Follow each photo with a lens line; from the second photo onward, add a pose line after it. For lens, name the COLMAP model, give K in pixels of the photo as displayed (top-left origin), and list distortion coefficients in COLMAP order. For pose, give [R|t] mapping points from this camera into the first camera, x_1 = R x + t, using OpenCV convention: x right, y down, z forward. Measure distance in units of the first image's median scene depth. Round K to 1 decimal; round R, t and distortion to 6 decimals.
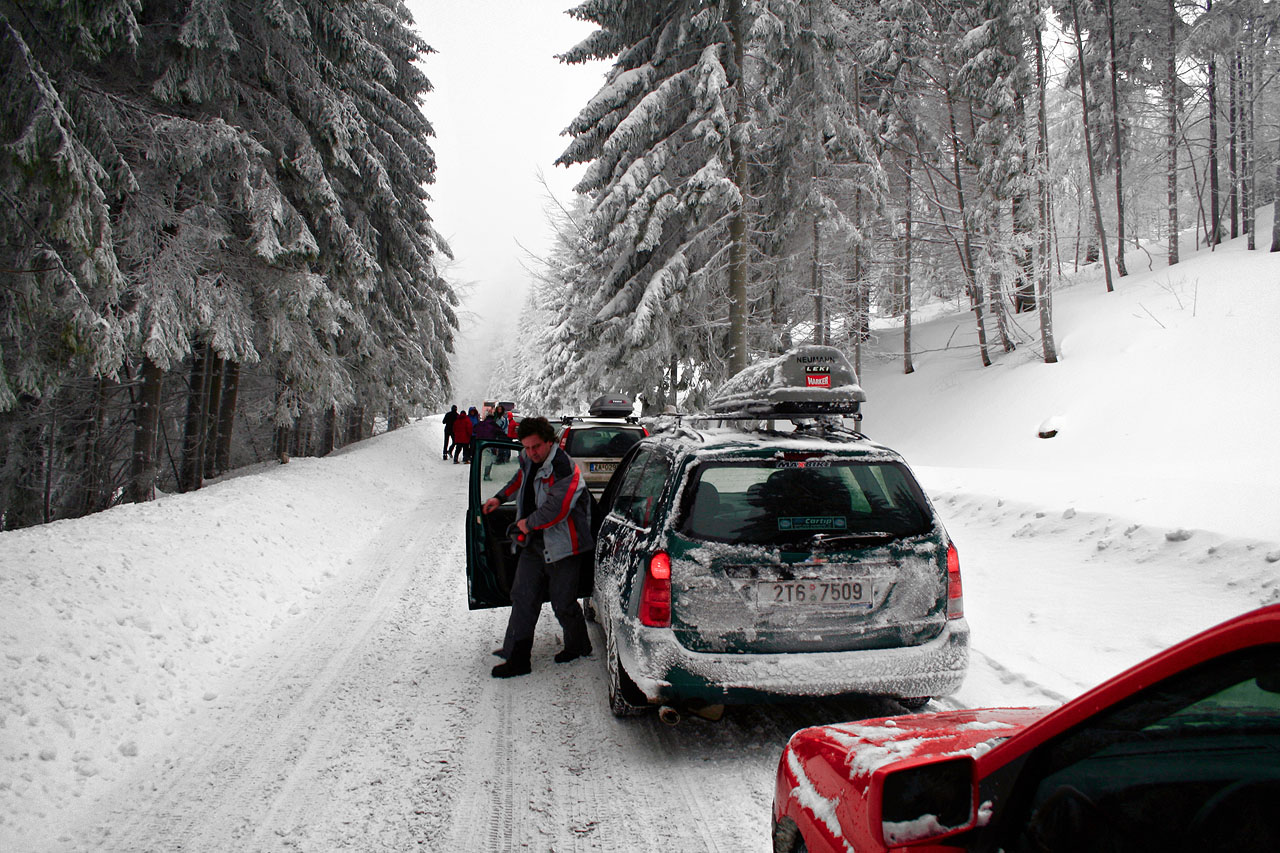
lens RADIAL K [[971.7, 0, 640.0], [0, 971.7, 426.5], [0, 0, 1]] dist [-0.178769, -0.000123]
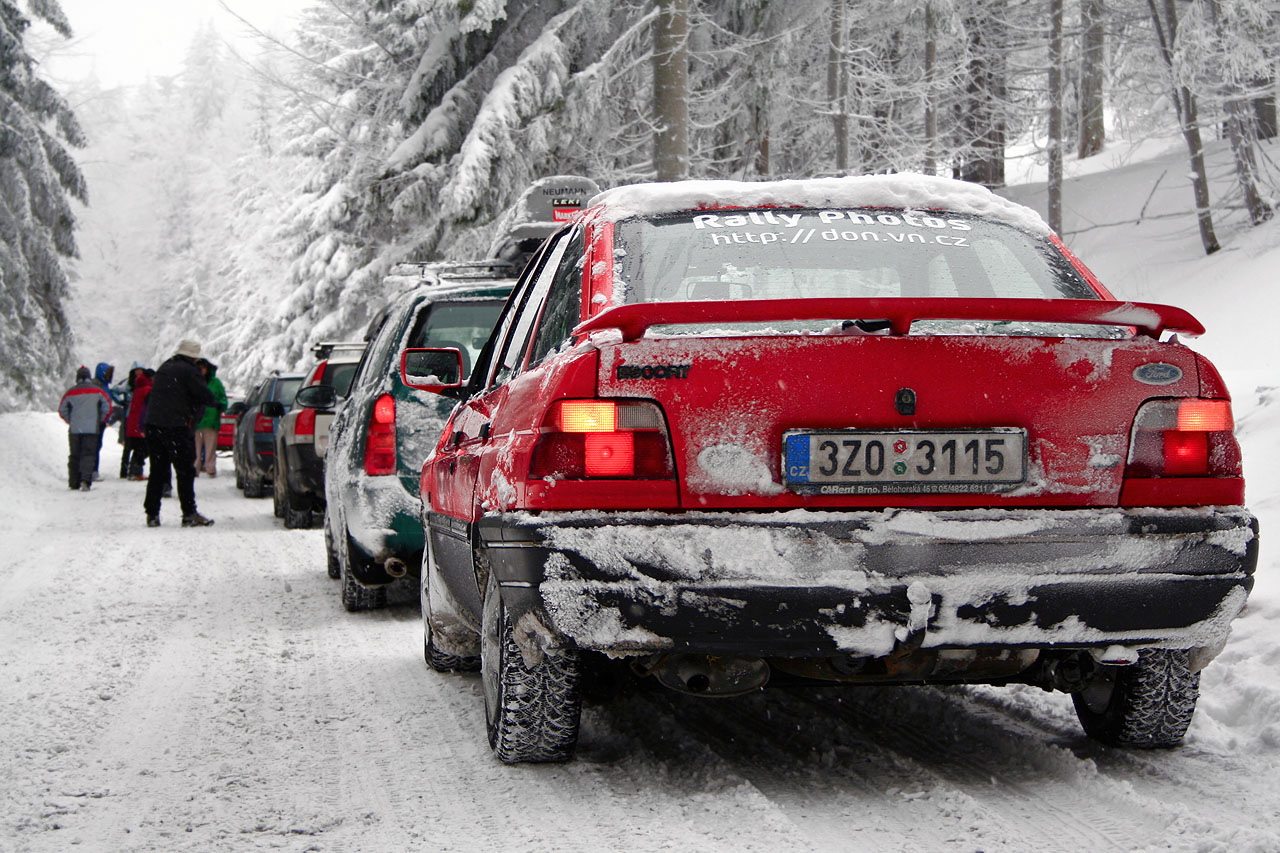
lens RADIAL K [[2408.0, 0, 640.0], [0, 2408.0, 426.5], [0, 0, 1]] dist [-0.047648, 0.071053]
pose [[0.998945, -0.016653, 0.042796, 0.030680], [0.016944, 0.999836, -0.006445, 0.032728], [-0.042682, 0.007163, 0.999063, -0.244627]]
